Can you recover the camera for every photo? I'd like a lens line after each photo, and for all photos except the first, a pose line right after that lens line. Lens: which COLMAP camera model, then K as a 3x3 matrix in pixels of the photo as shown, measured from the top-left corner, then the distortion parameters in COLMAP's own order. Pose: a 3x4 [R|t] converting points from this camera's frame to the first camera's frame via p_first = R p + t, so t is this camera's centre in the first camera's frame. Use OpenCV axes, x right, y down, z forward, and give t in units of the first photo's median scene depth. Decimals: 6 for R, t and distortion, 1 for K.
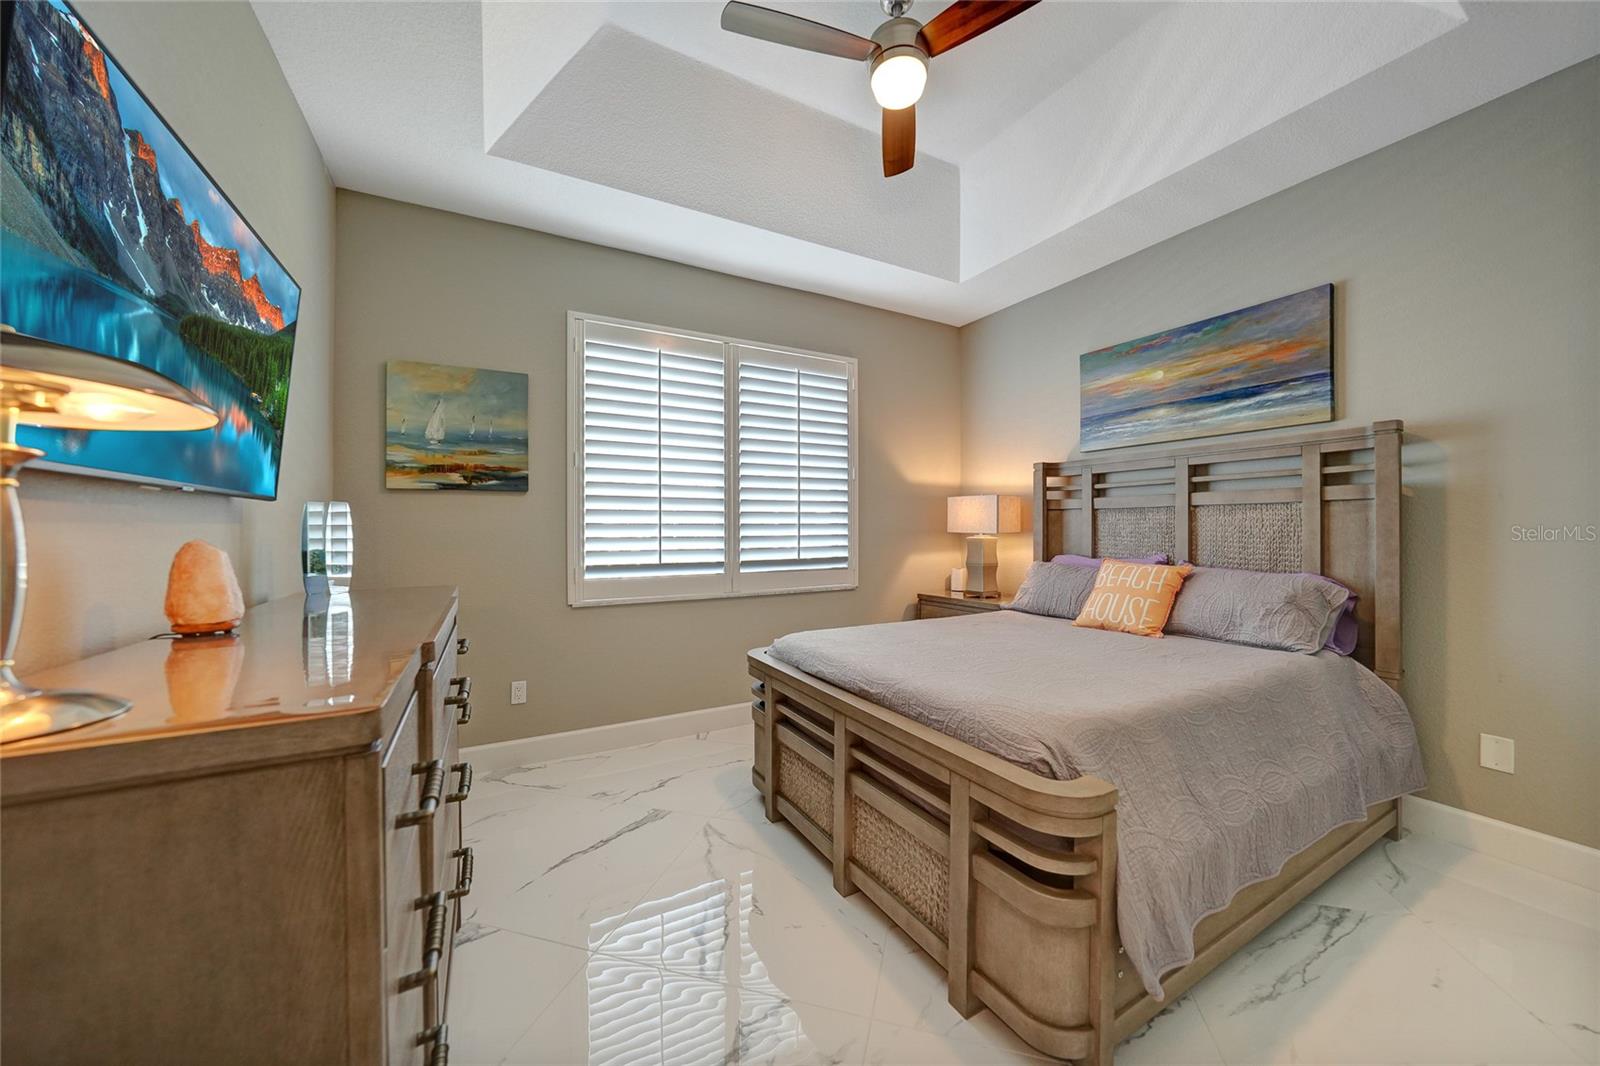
lens RADIAL K [[563.1, 0, 803.2], [0, 563.1, 531.5], [0, 0, 1]] dist [-0.016552, 0.000505]
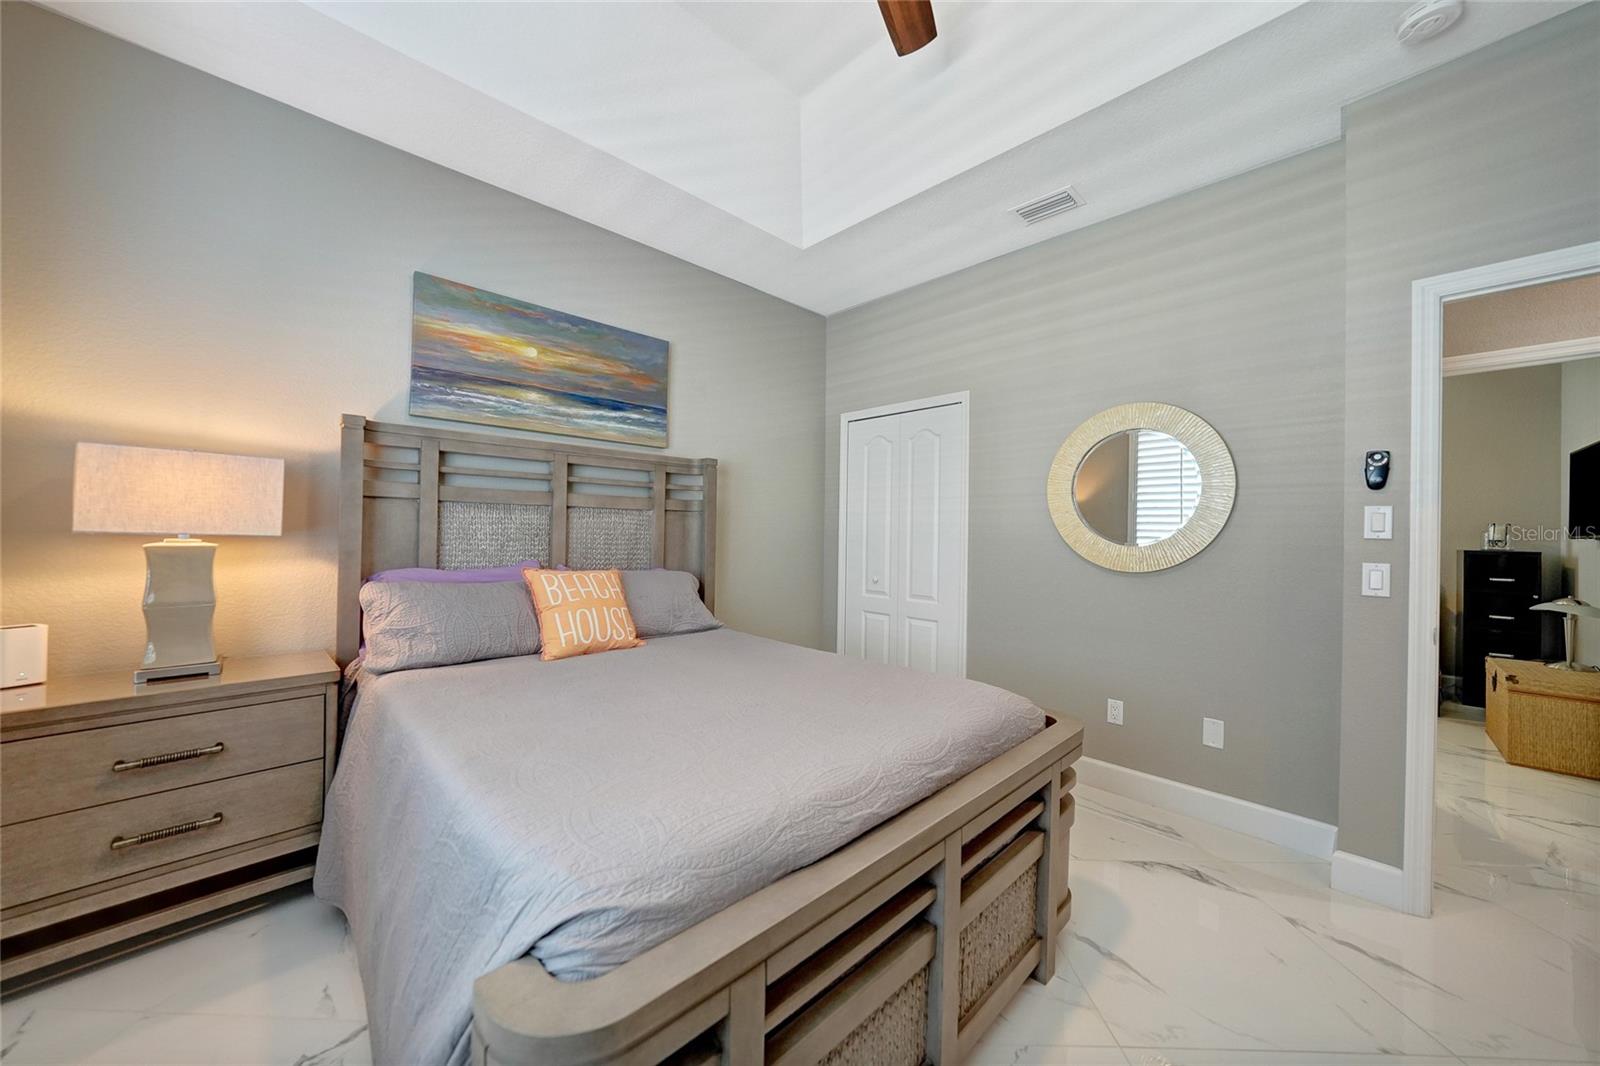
lens RADIAL K [[563.1, 0, 803.4], [0, 563.1, 525.1], [0, 0, 1]] dist [-0.016552, 0.000505]
pose [[-0.249915, 0.006753, 0.968244, -0.329629], [-0.013773, 0.999850, -0.010528, -0.009990], [-0.968170, -0.015966, -0.249785, 0.864406]]
